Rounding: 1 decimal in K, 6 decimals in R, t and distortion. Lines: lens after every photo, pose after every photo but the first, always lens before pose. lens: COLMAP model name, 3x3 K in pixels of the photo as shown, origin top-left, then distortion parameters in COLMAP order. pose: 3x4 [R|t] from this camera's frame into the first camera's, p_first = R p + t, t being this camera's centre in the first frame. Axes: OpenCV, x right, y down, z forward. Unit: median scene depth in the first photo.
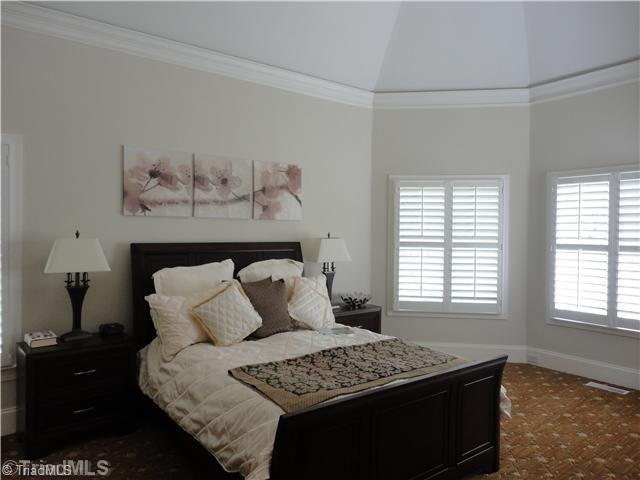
lens RADIAL K [[469.0, 0, 315.6], [0, 469.0, 238.0], [0, 0, 1]] dist [-0.027026, -0.004203]
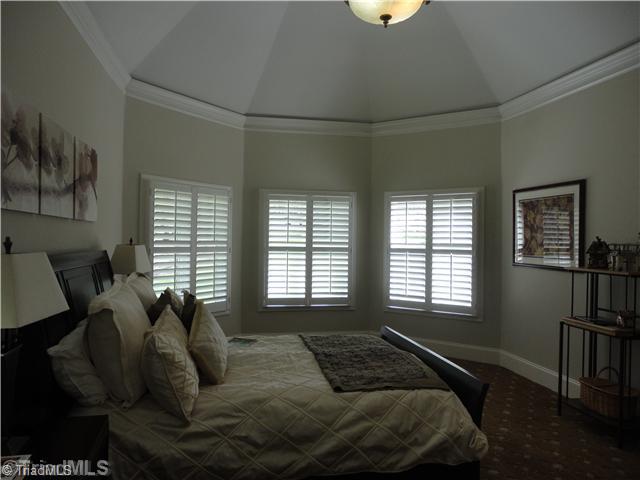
lens RADIAL K [[469.0, 0, 315.2], [0, 469.0, 240.7], [0, 0, 1]] dist [-0.027026, -0.004203]
pose [[0.422628, -0.004756, 0.906291, -0.766348], [0.001077, 0.999988, 0.004745, -0.012638], [-0.906302, -0.001030, 0.422628, 0.465407]]
